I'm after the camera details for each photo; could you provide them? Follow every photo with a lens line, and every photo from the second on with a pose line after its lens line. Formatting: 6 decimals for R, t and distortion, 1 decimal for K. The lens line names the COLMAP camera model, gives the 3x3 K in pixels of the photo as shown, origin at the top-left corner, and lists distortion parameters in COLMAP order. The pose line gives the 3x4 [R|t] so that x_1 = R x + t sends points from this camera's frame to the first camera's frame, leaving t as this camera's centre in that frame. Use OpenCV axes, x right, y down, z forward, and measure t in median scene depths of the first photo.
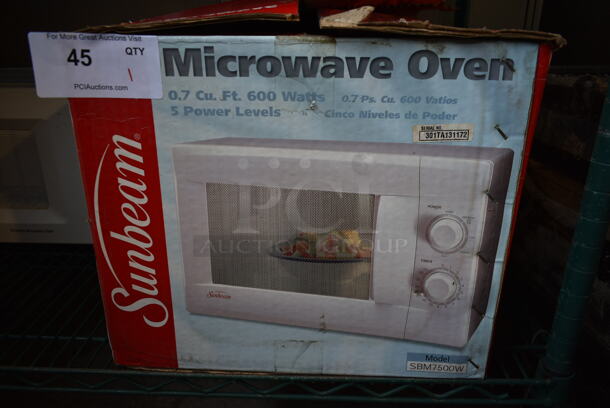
lens RADIAL K [[464.9, 0, 305.0], [0, 464.9, 204.0], [0, 0, 1]] dist [-0.030811, 0.007483]
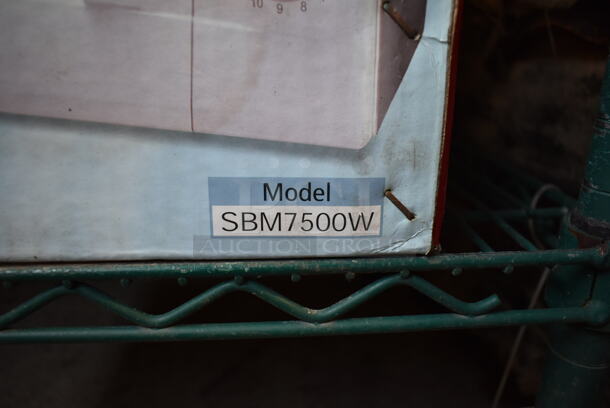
lens RADIAL K [[464.9, 0, 305.0], [0, 464.9, 204.0], [0, 0, 1]] dist [-0.030811, 0.007483]
pose [[0.995307, -0.030252, 0.091914, 0.280734], [0.033171, 0.998987, -0.030395, 0.381047], [-0.090902, 0.033301, 0.995303, 0.704683]]
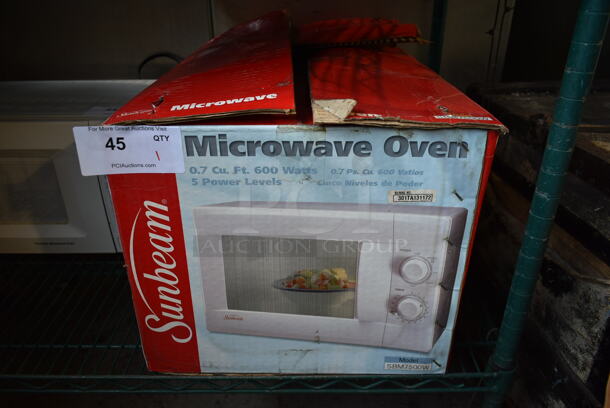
lens RADIAL K [[464.9, 0, 305.0], [0, 464.9, 204.0], [0, 0, 1]] dist [-0.030811, 0.007483]
pose [[0.999273, -0.021977, 0.031148, -0.027449], [0.018621, 0.994379, 0.104232, -0.243821], [-0.033264, -0.103576, 0.994065, -0.216061]]
